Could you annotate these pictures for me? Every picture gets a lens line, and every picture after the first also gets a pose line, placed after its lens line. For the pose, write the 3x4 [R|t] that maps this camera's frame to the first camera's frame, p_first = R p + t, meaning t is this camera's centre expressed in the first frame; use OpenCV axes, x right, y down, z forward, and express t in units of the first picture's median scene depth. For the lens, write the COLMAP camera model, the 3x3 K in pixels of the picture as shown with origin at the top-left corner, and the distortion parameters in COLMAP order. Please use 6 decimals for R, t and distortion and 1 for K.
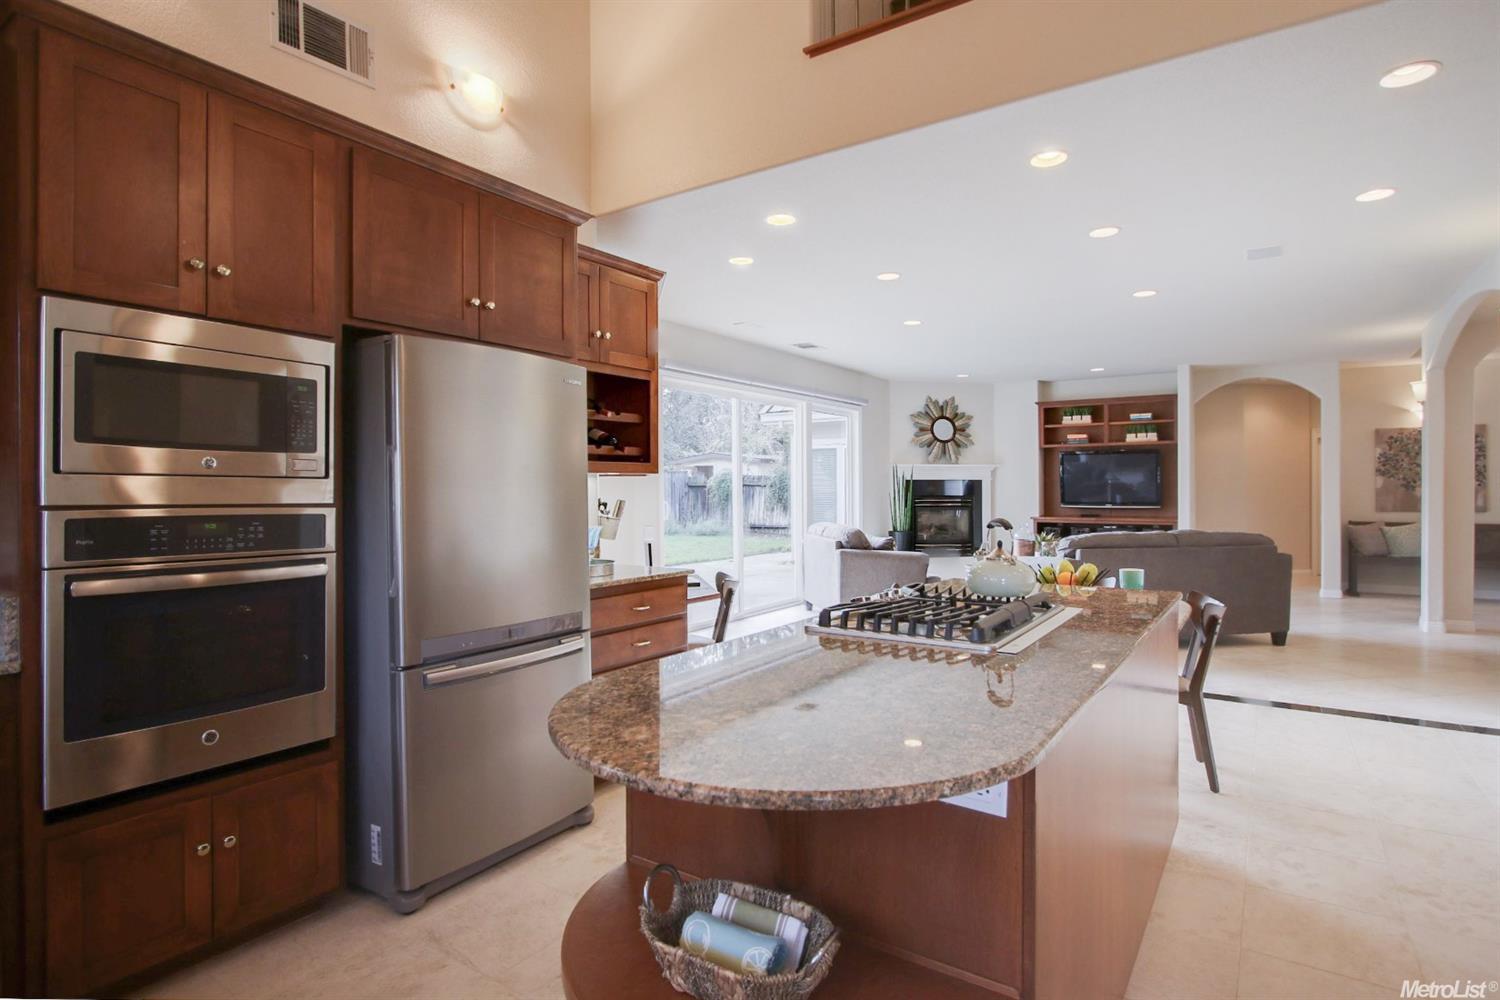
lens RADIAL K [[793.5, 0, 753.3], [0, 793.5, 491.5], [0, 0, 1]] dist [-0.001607, -0.000067]
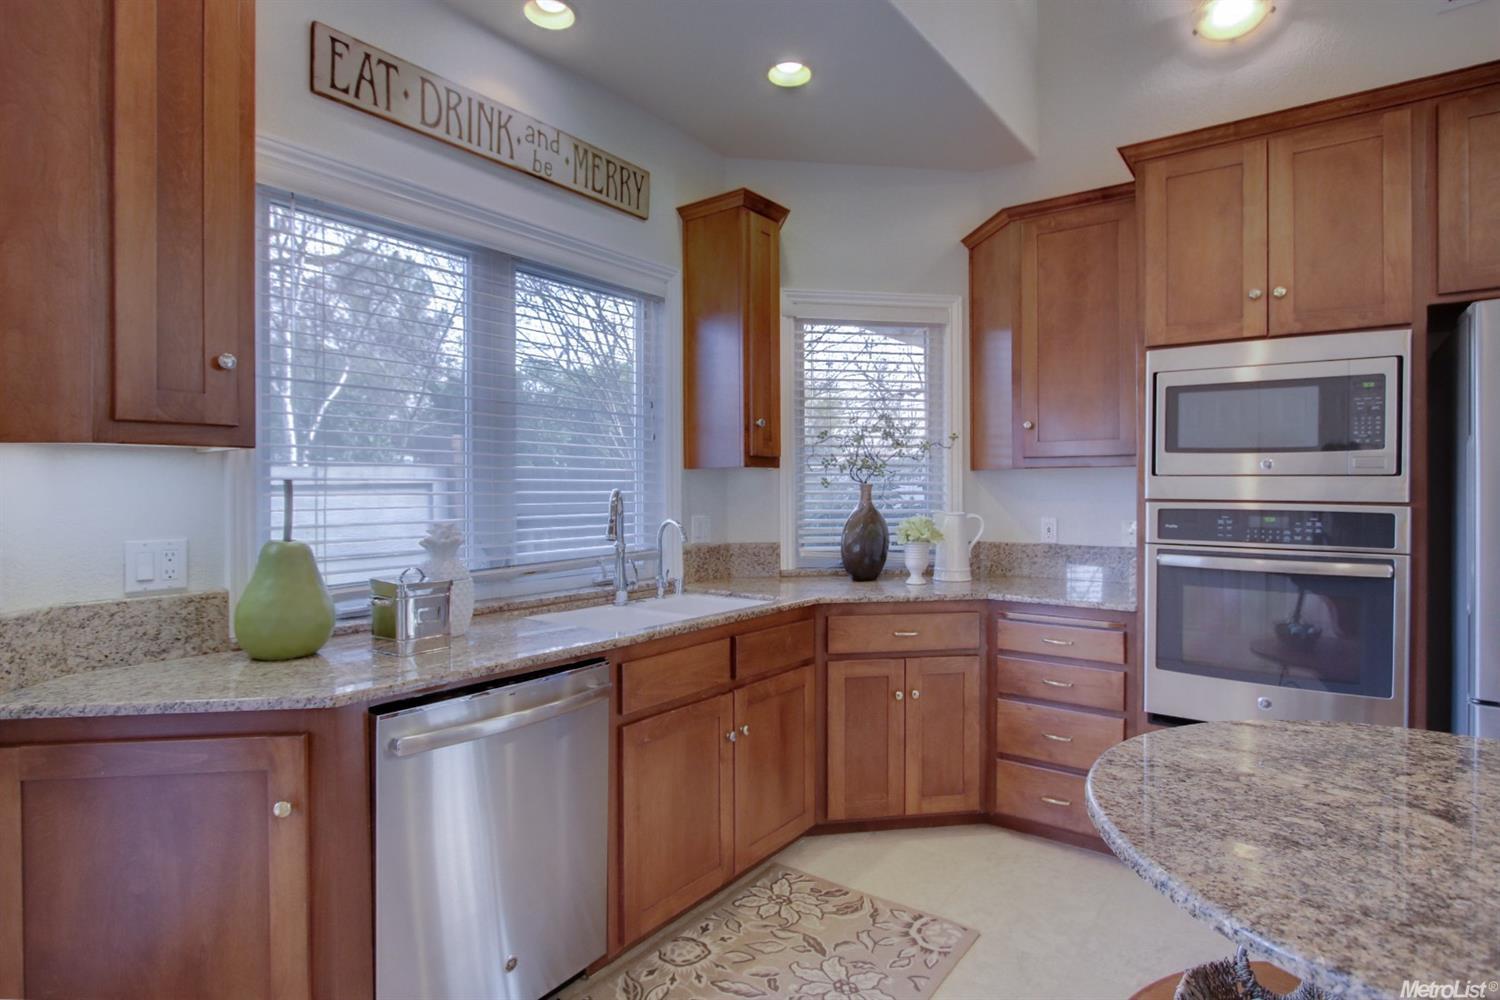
lens RADIAL K [[793.5, 0, 753.3], [0, 793.5, 491.5], [0, 0, 1]] dist [-0.001607, -0.000067]
pose [[-0.050003, 0.007667, -0.998720, 0.475731], [-0.001618, 0.999969, 0.007758, -0.003932], [0.998748, 0.002003, -0.049989, 0.307127]]
